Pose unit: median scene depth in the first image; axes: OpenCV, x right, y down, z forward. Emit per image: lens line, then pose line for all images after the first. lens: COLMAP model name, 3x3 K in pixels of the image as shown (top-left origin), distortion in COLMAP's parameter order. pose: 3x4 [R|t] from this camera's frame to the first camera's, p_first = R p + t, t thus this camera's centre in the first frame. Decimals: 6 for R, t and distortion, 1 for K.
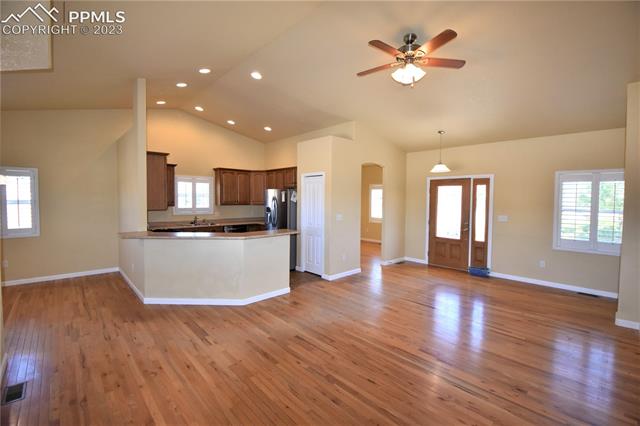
lens RADIAL K [[284.9, 0, 321.1], [0, 284.9, 206.7], [0, 0, 1]] dist [-0.005575, -0.000218]
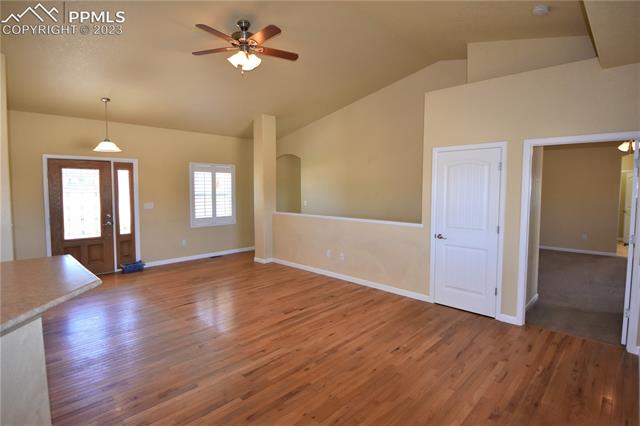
lens RADIAL K [[325.3, 0, 320.5], [0, 325.3, 213.1], [0, 0, 1]] dist [0.002503, -0.000222]
pose [[-0.052187, -0.090090, 0.994565, -0.544209], [0.030078, 0.995329, 0.091738, -0.020646], [-0.998184, 0.034702, -0.049233, 0.504939]]
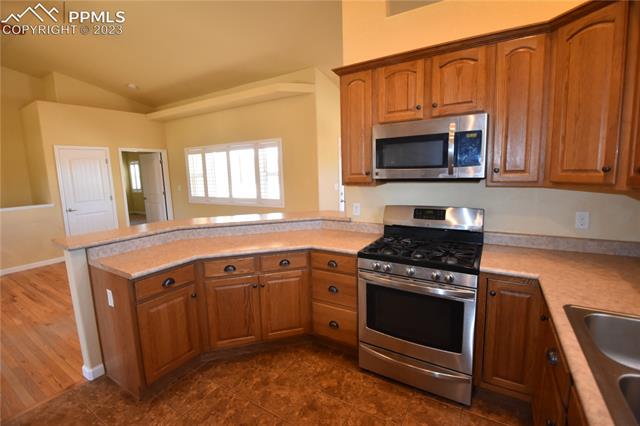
lens RADIAL K [[284.9, 0, 320.5], [0, 284.9, 208.4], [0, 0, 1]] dist [-0.005575, -0.000218]
pose [[-0.965806, 0.051217, -0.254158, -0.015681], [0.008722, 0.986158, 0.165580, -0.072447], [0.259120, 0.157702, -0.952884, 2.713869]]
